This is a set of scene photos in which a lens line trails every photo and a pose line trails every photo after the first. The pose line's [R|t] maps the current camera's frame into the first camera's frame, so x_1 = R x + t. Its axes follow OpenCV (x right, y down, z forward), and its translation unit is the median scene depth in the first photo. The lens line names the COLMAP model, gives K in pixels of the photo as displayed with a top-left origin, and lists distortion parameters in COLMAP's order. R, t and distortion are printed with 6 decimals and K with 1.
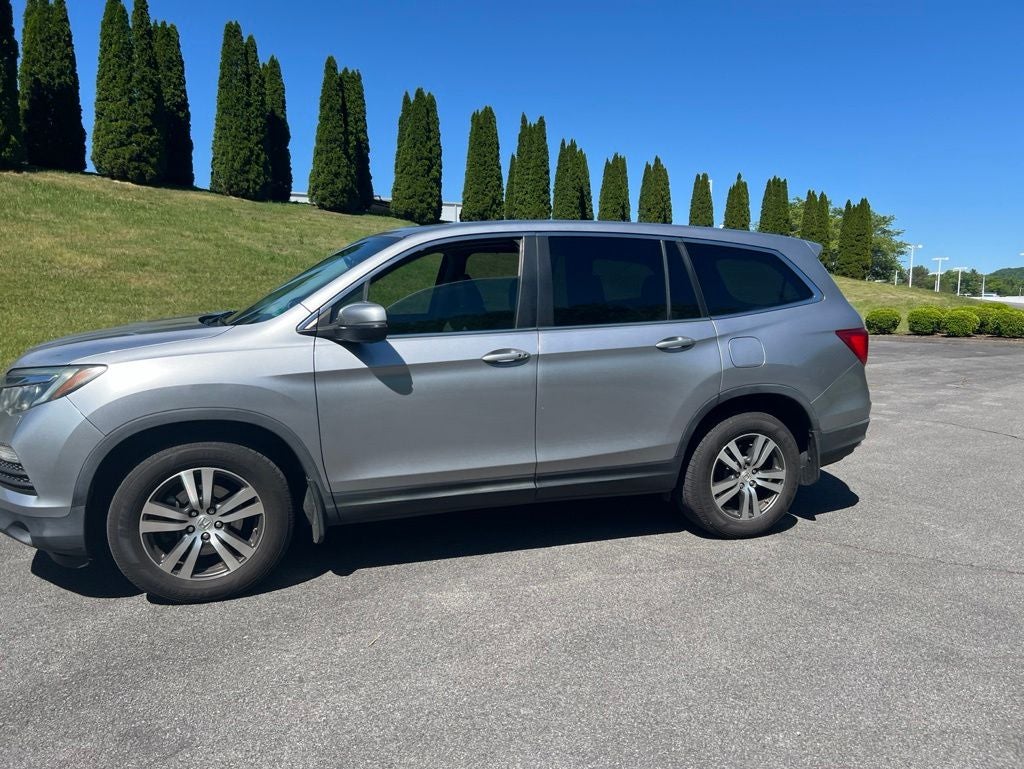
lens RADIAL K [[770.8, 0, 521.0], [0, 770.8, 395.5], [0, 0, 1]] dist [0.044261, -0.046601]
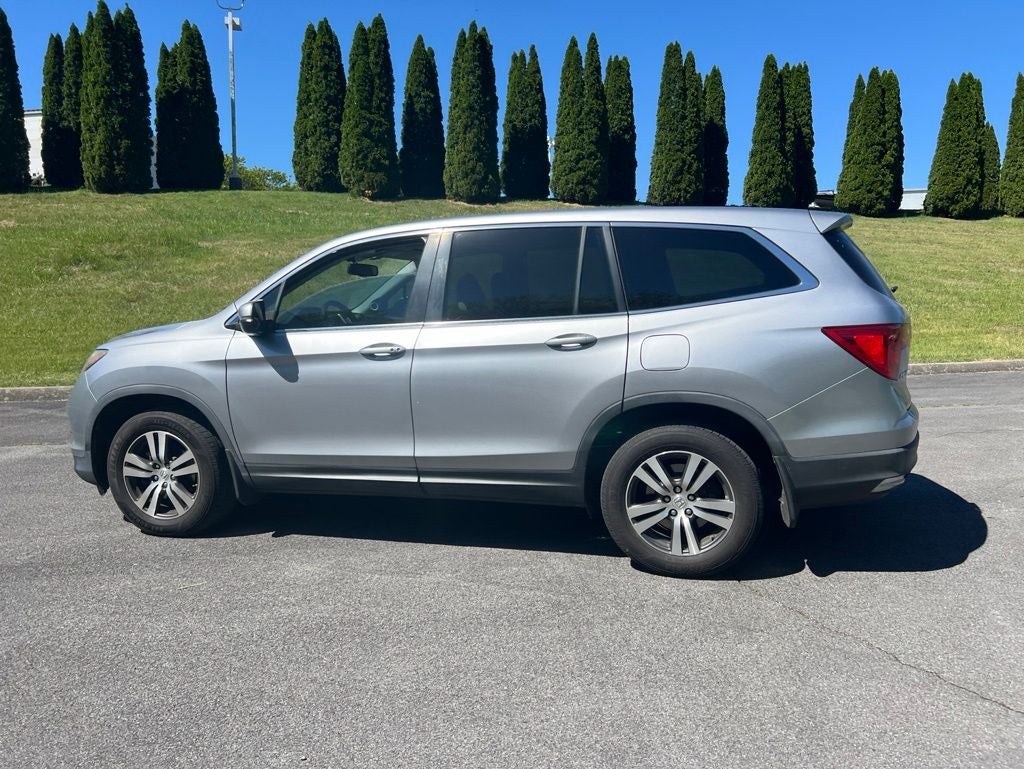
lens RADIAL K [[768.3, 0, 522.1], [0, 768.3, 384.0], [0, 0, 1]] dist [0.047797, -0.051279]
pose [[0.814613, 0.043193, -0.578395, 0.102049], [-0.053847, 0.998548, -0.001269, -0.001997], [0.577500, 0.032179, 0.815756, 0.036411]]
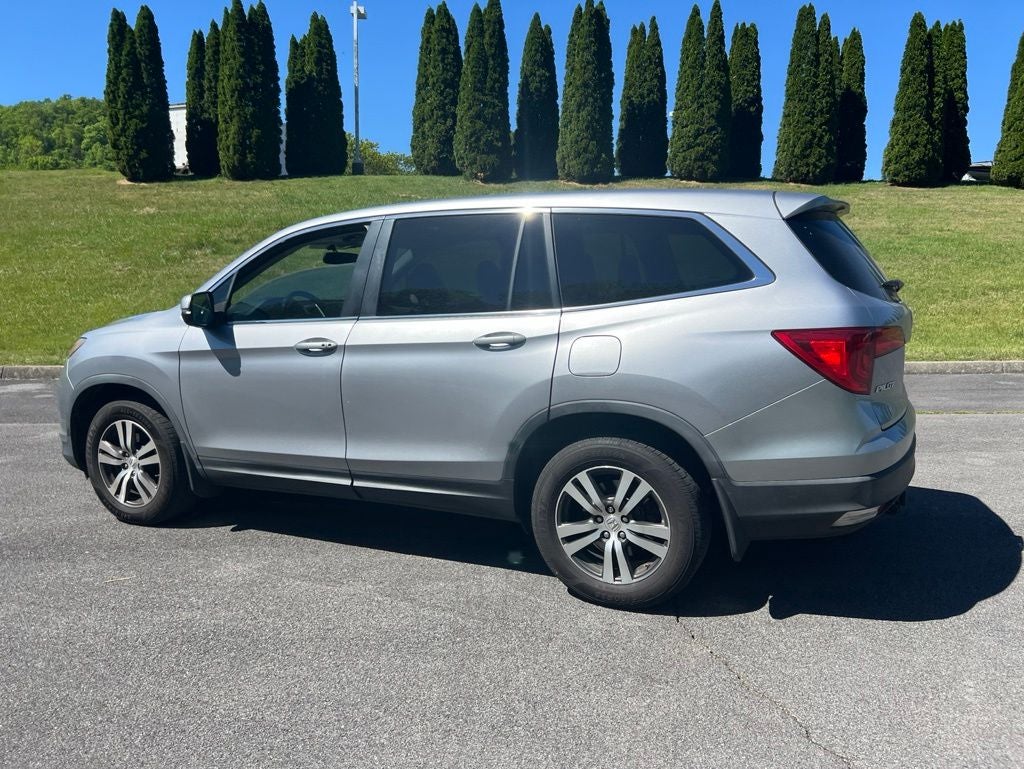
lens RADIAL K [[769.9, 0, 520.9], [0, 769.9, 383.7], [0, 0, 1]] dist [0.046989, -0.050944]
pose [[0.702786, 0.076990, -0.707223, 0.120622], [-0.075431, 0.996587, 0.033533, -0.007661], [0.707391, 0.029780, 0.706194, 0.067427]]
